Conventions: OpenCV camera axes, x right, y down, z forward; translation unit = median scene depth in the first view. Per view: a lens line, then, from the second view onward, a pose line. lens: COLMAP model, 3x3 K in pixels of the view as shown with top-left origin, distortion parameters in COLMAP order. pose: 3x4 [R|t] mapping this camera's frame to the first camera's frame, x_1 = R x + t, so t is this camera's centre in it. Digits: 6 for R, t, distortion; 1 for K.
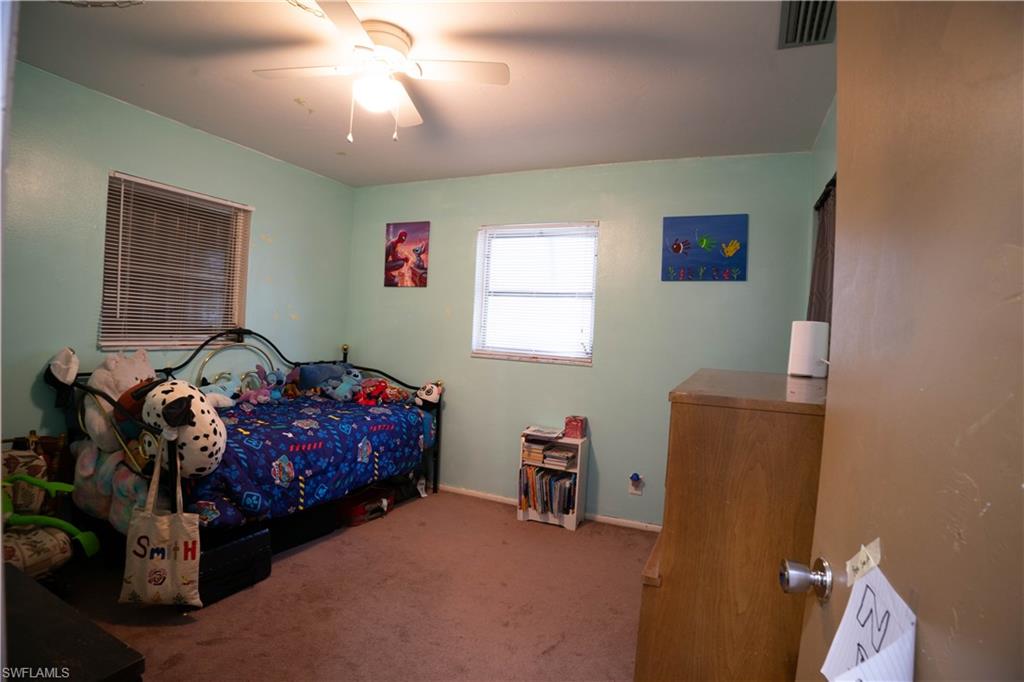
lens RADIAL K [[534.5, 0, 514.6], [0, 534.5, 337.8], [0, 0, 1]] dist [-0.026305, 0.000158]
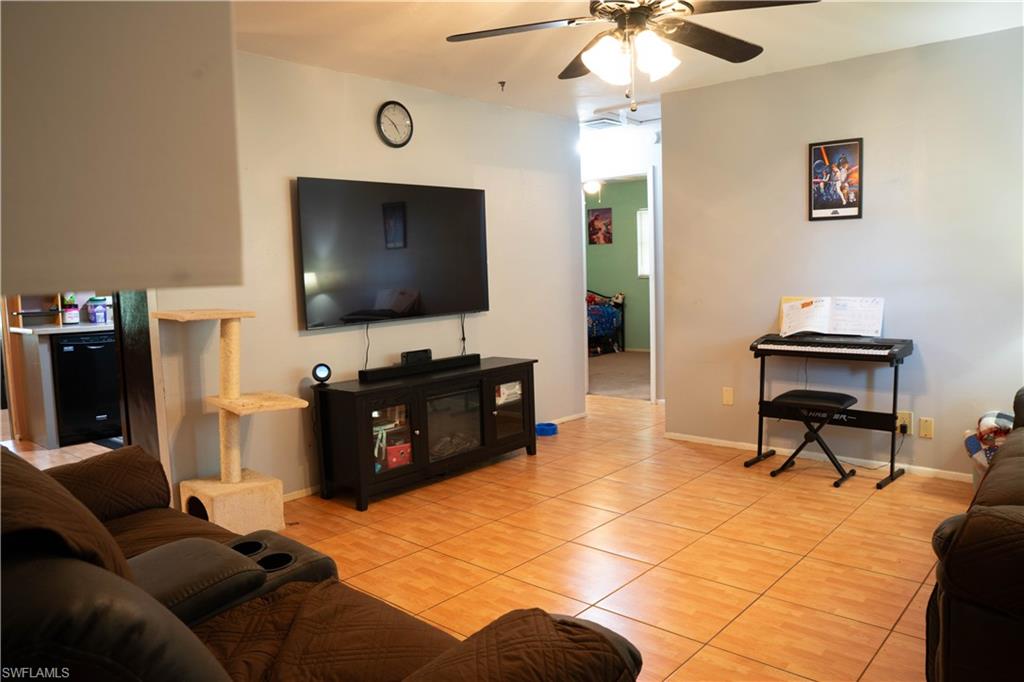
lens RADIAL K [[722.0, 0, 512.1], [0, 722.0, 343.4], [0, 0, 1]] dist [-0.004596, 0.000112]
pose [[0.953503, -0.049770, -0.297246, 0.241208], [0.070742, 0.995676, 0.060213, 0.078575], [0.292964, -0.078441, 0.952900, -1.579426]]
